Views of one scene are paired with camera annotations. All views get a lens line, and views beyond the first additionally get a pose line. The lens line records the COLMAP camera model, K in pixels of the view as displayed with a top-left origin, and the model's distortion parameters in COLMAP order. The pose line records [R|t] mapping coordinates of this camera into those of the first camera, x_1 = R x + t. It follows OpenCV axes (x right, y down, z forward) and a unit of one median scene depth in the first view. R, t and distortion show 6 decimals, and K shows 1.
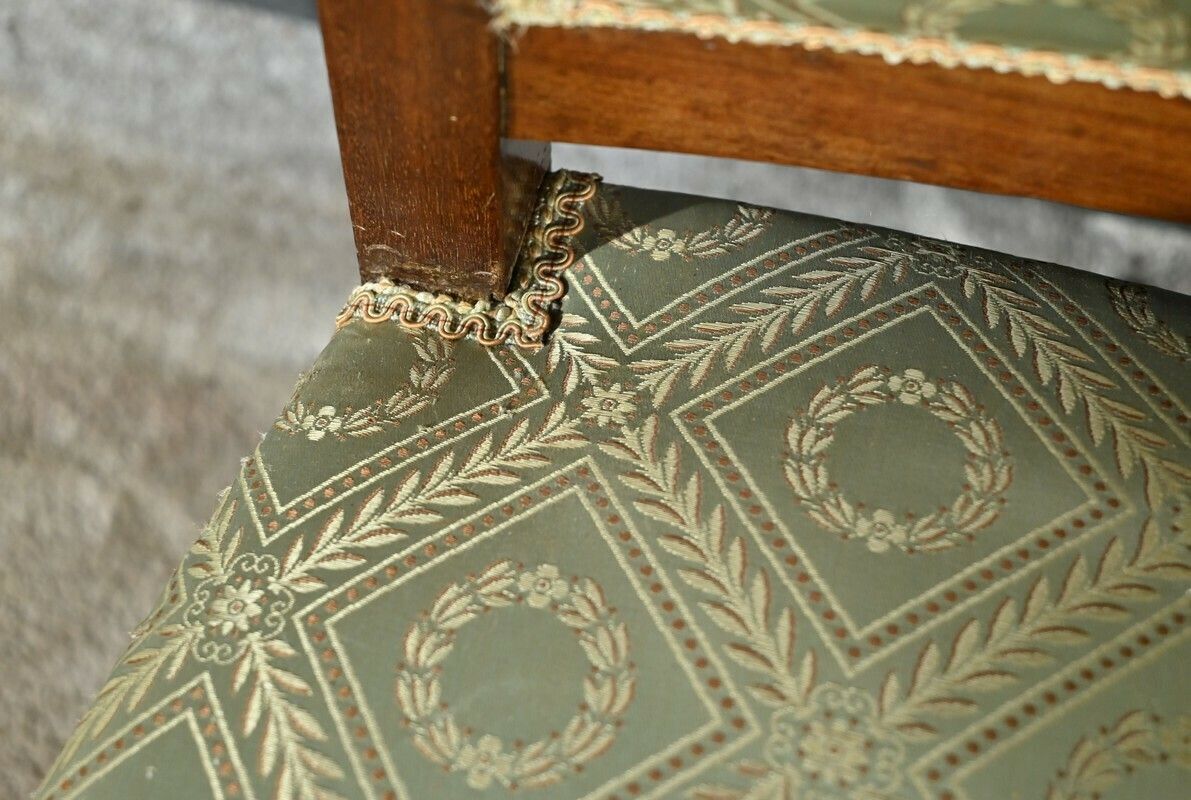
lens RADIAL K [[1757.5, 0, 595.8], [0, 1757.5, 398.8], [0, 0, 1]] dist [0.005903, 0.000000]
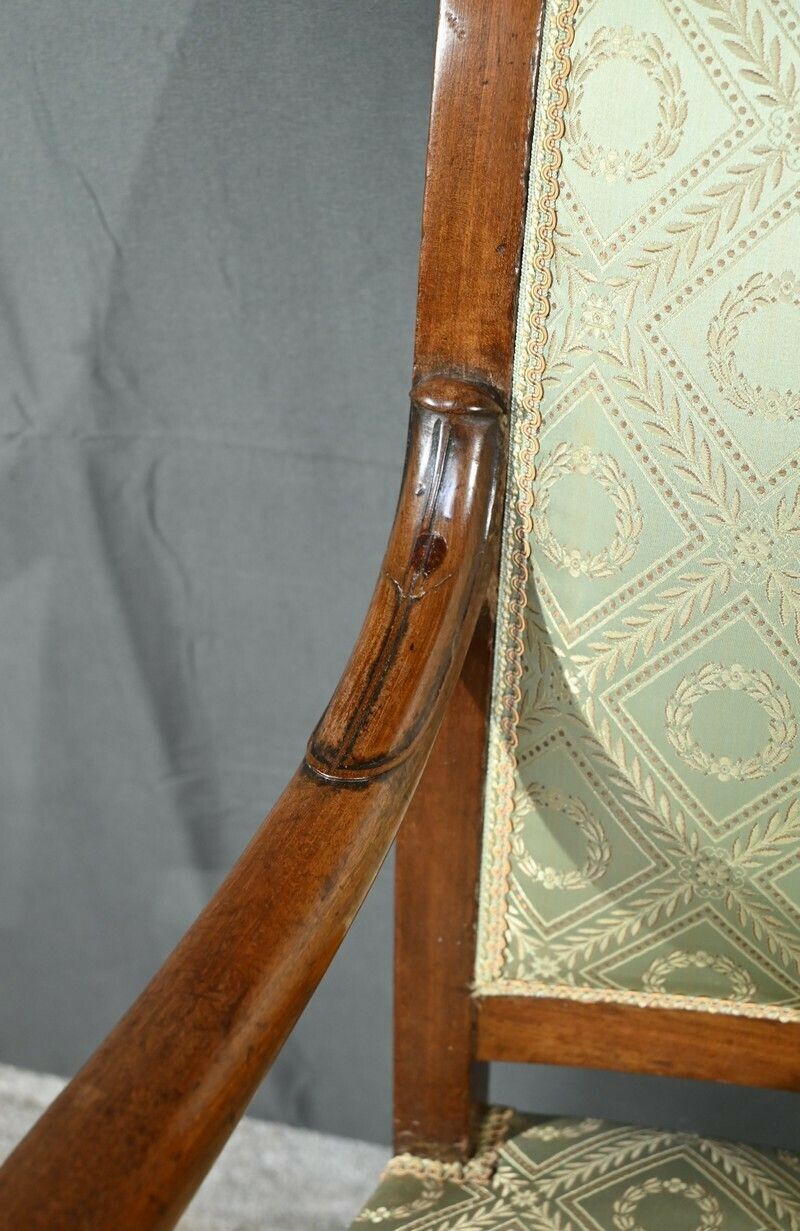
lens RADIAL K [[1771.7, 0, 396.8], [0, 1771.7, 619.3], [0, 0, 1]] dist [0.019304, 0.000000]
pose [[0.999307, -0.017855, -0.032656, -0.062083], [-0.002681, 0.840603, -0.541645, 0.557739], [0.037122, 0.541358, 0.839973, -1.090040]]
